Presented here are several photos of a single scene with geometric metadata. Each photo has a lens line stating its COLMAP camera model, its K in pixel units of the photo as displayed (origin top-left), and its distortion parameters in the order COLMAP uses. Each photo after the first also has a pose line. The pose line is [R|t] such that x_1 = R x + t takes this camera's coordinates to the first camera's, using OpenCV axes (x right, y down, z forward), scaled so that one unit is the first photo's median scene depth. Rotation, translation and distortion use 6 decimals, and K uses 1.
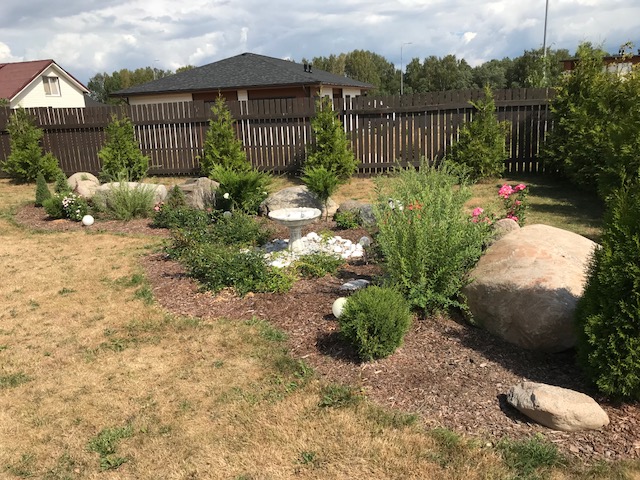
lens RADIAL K [[525.0, 0, 321.3], [0, 525.0, 238.4], [0, 0, 1]] dist [0.026875, -0.015411]
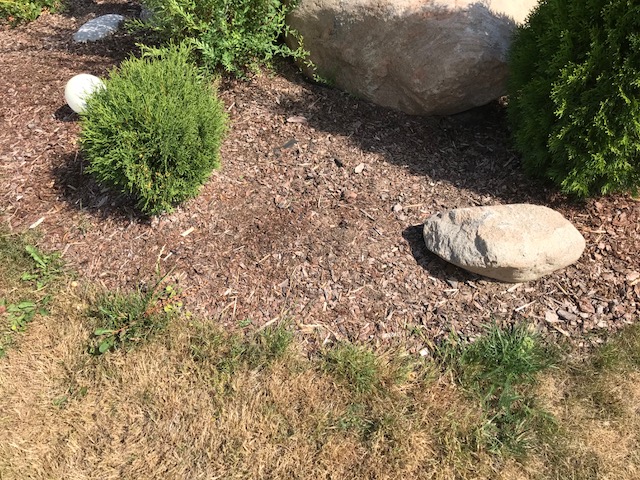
lens RADIAL K [[525.0, 0, 313.3], [0, 525.0, 236.3], [0, 0, 1]] dist [0.026875, -0.015411]
pose [[0.912166, -0.292250, 0.287302, 0.069454], [0.097245, 0.835373, 0.541014, -0.018380], [-0.398116, -0.465556, 0.790419, 0.525548]]
